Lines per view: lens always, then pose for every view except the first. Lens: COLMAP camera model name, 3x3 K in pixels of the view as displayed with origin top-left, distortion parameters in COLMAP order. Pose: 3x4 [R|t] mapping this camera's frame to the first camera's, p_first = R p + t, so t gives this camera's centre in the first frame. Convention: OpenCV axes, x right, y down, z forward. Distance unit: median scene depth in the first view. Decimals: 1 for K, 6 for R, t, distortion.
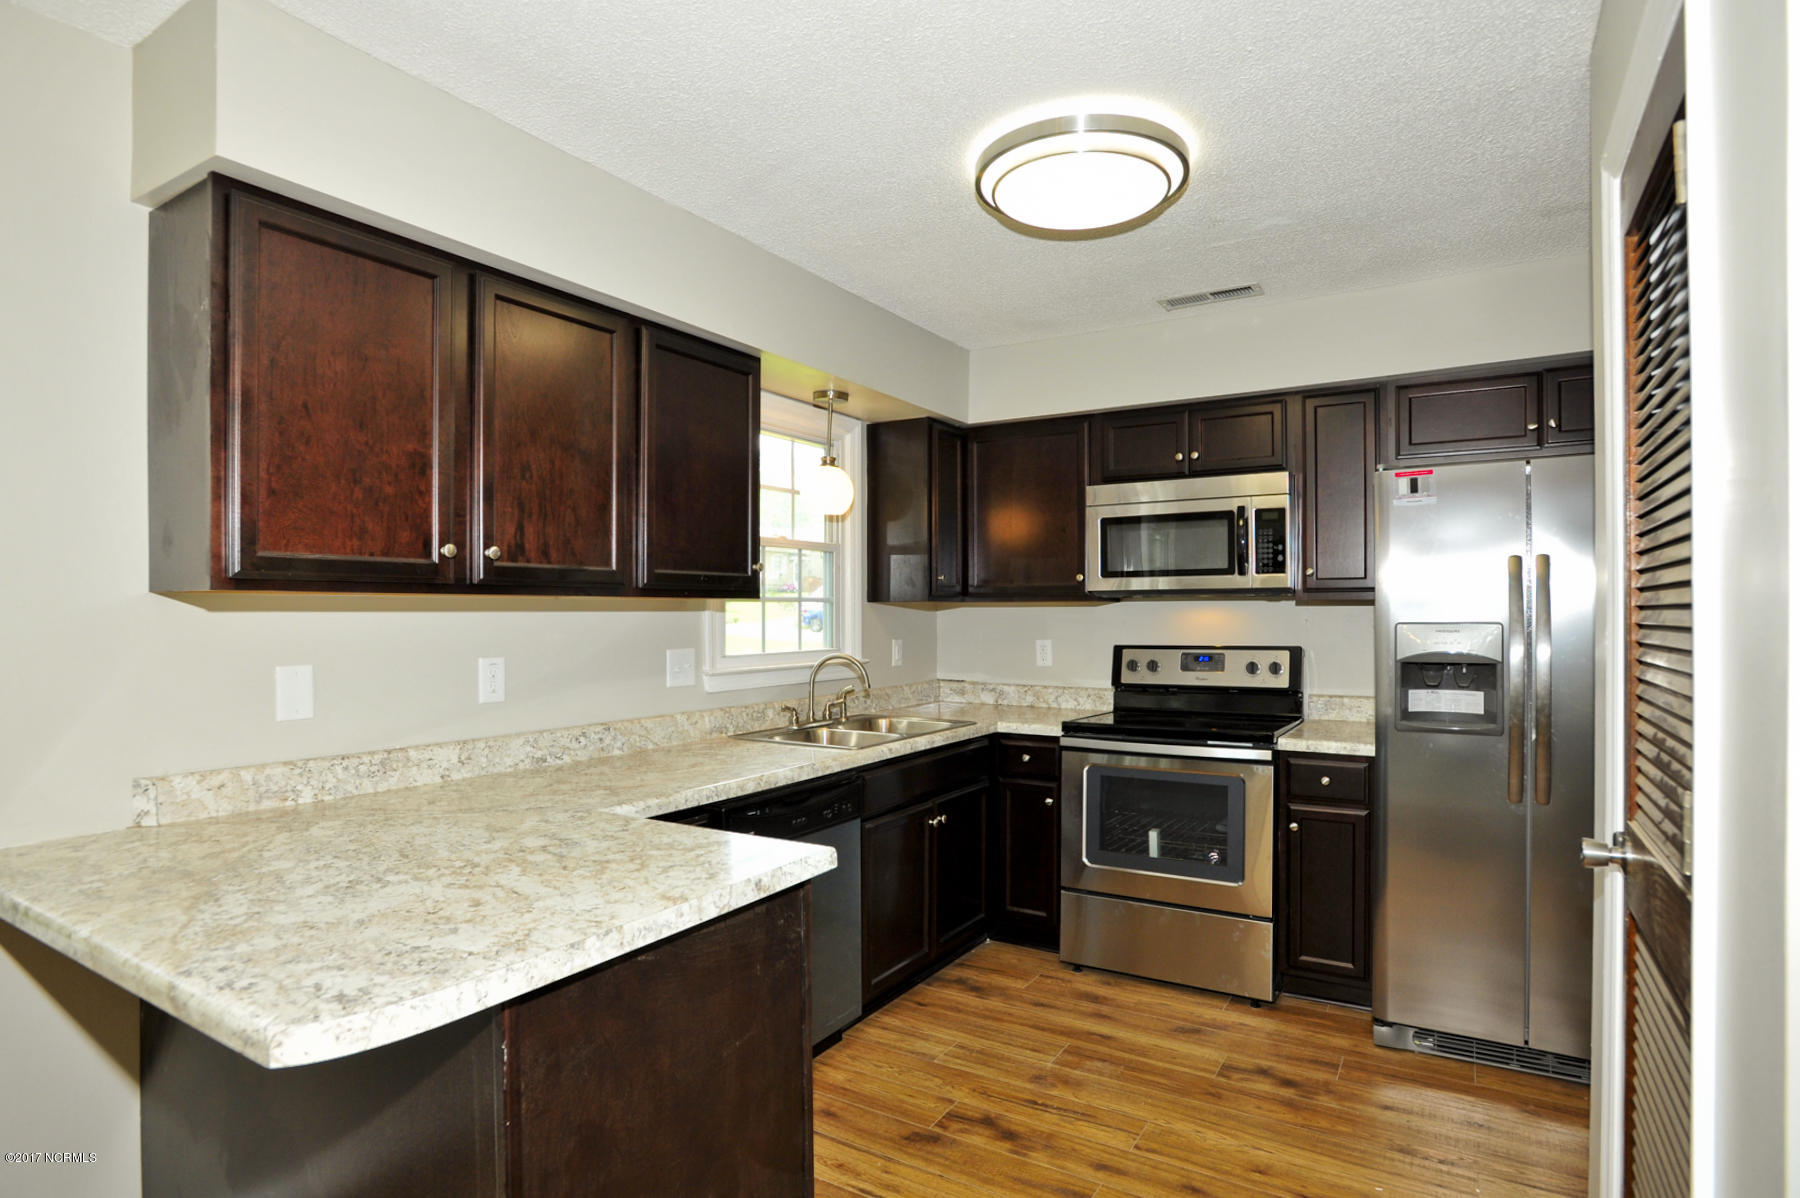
lens RADIAL K [[938.3, 0, 889.9], [0, 938.3, 607.3], [0, 0, 1]] dist [-0.029346, 0.001517]
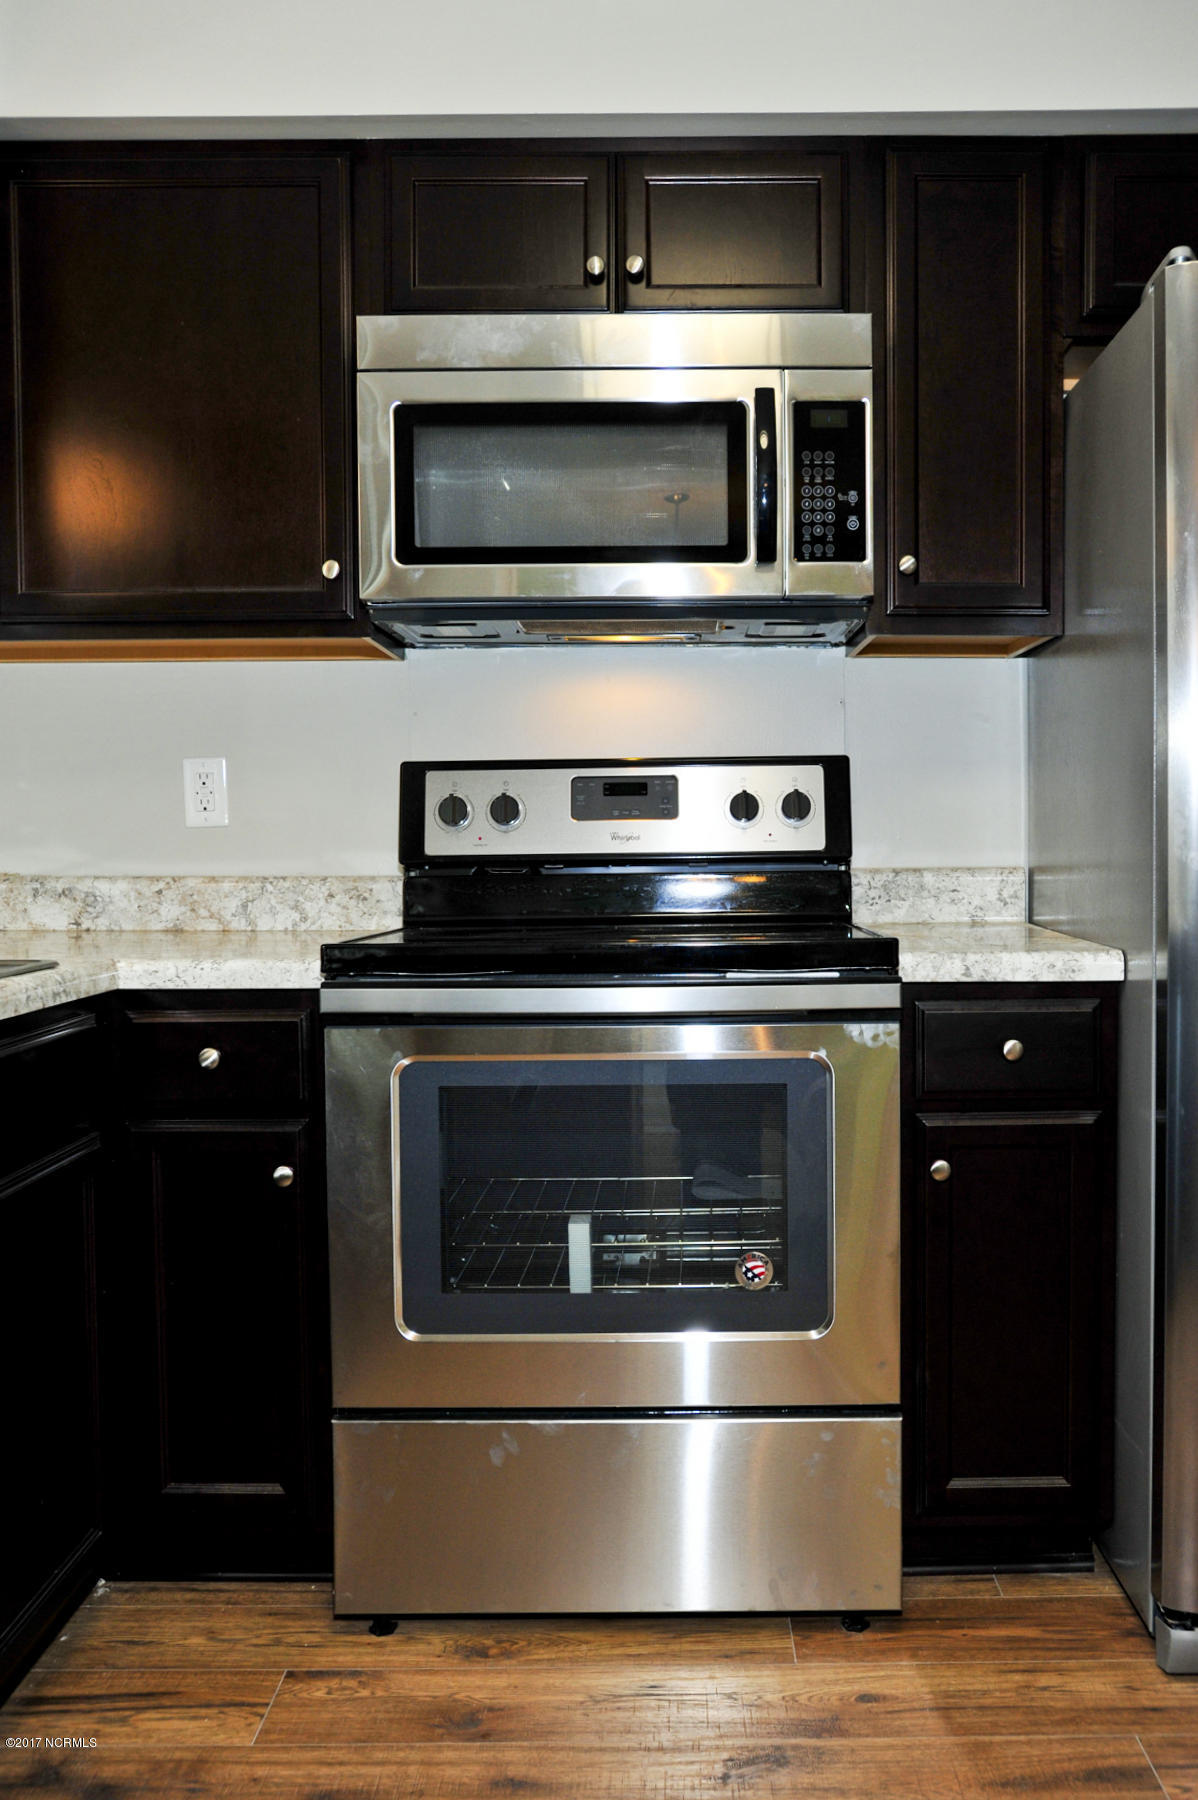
lens RADIAL K [[1552.3, 0, 710.2], [0, 1552.3, 905.1], [0, 0, 1]] dist [-0.065572, 0.078773]
pose [[0.844599, -0.026790, 0.534729, -0.002478], [-0.002800, 0.998513, 0.054449, 0.075752], [-0.535392, -0.047485, 0.843268, 0.438818]]
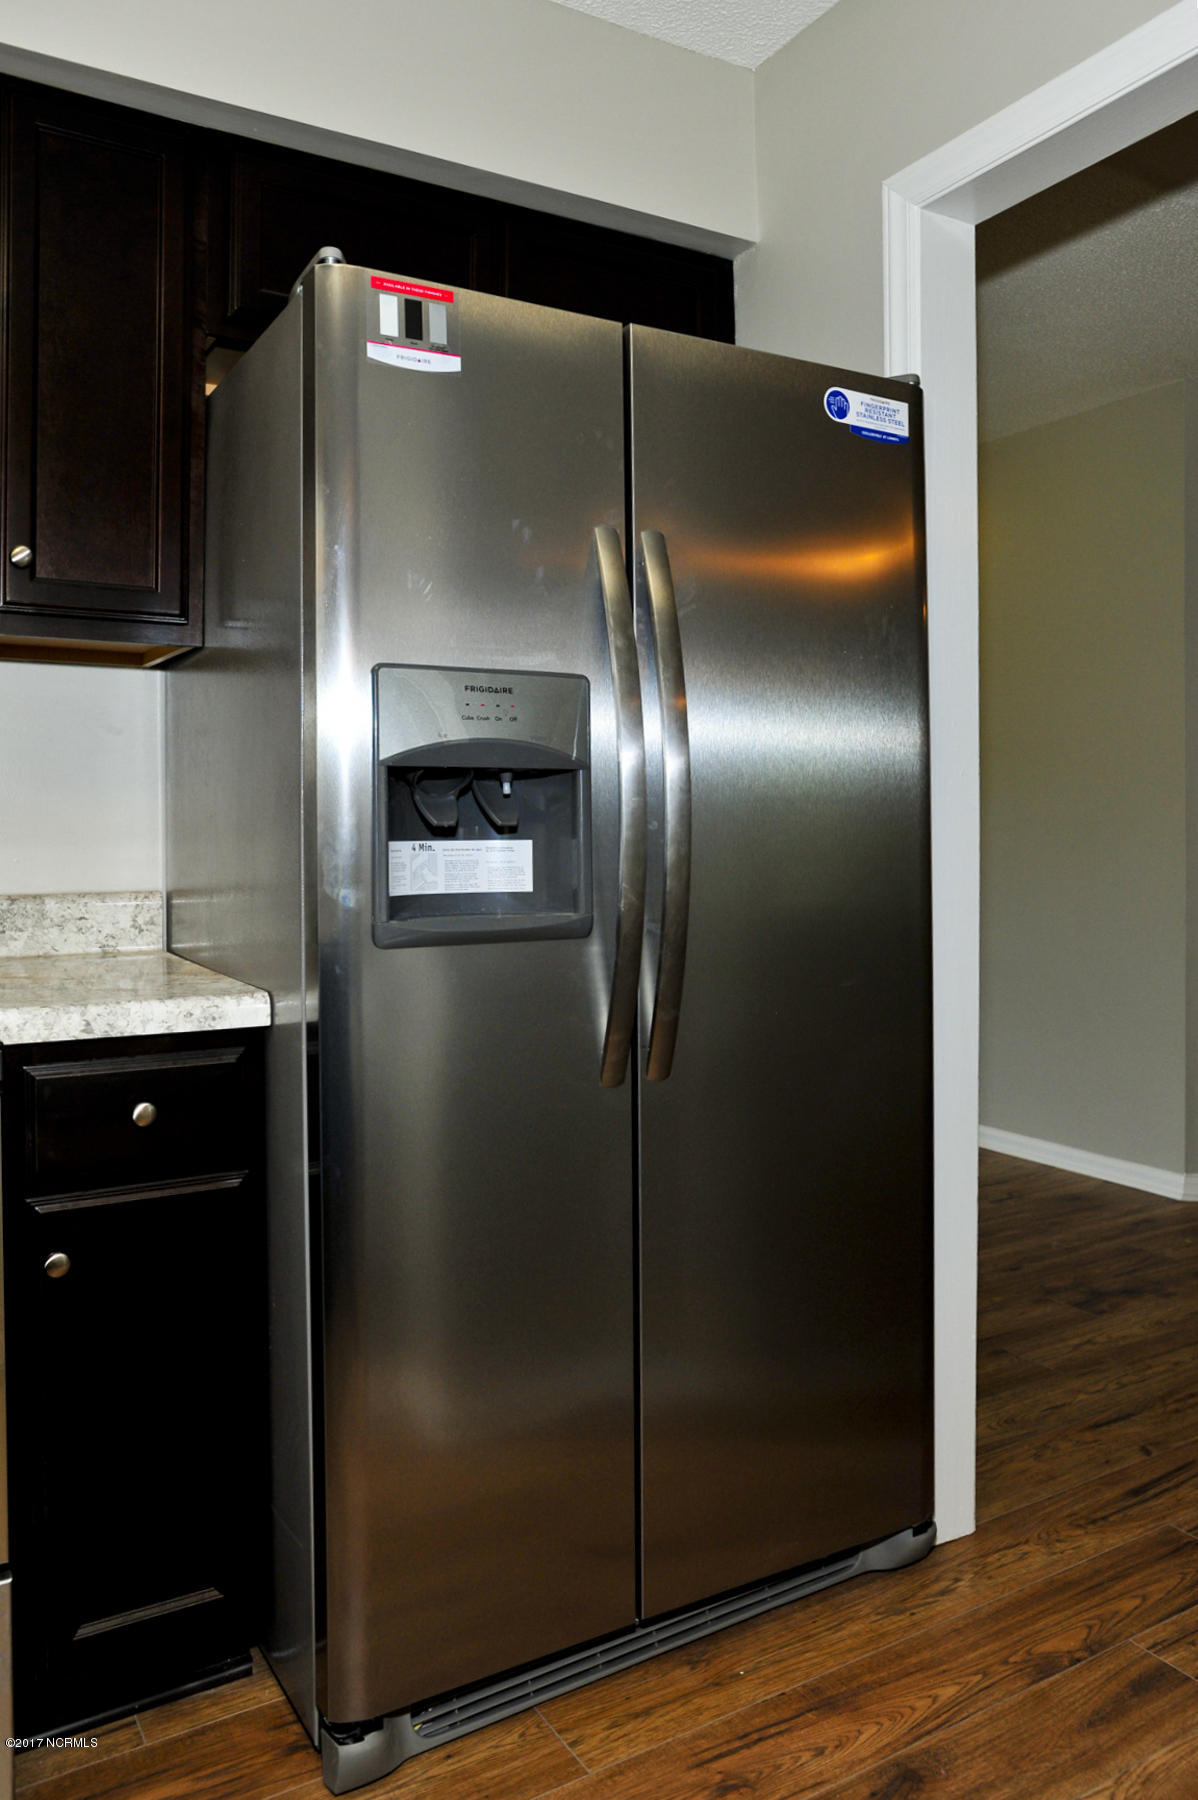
lens RADIAL K [[1343.5, 0, 678.0], [0, 1343.5, 814.6], [0, 0, 1]] dist [-0.049396, 0.018231]
pose [[0.432981, 0.004614, 0.901391, 0.084423], [-0.010029, 0.999950, -0.000302, 0.061083], [-0.901347, -0.008909, 0.433006, 0.519015]]
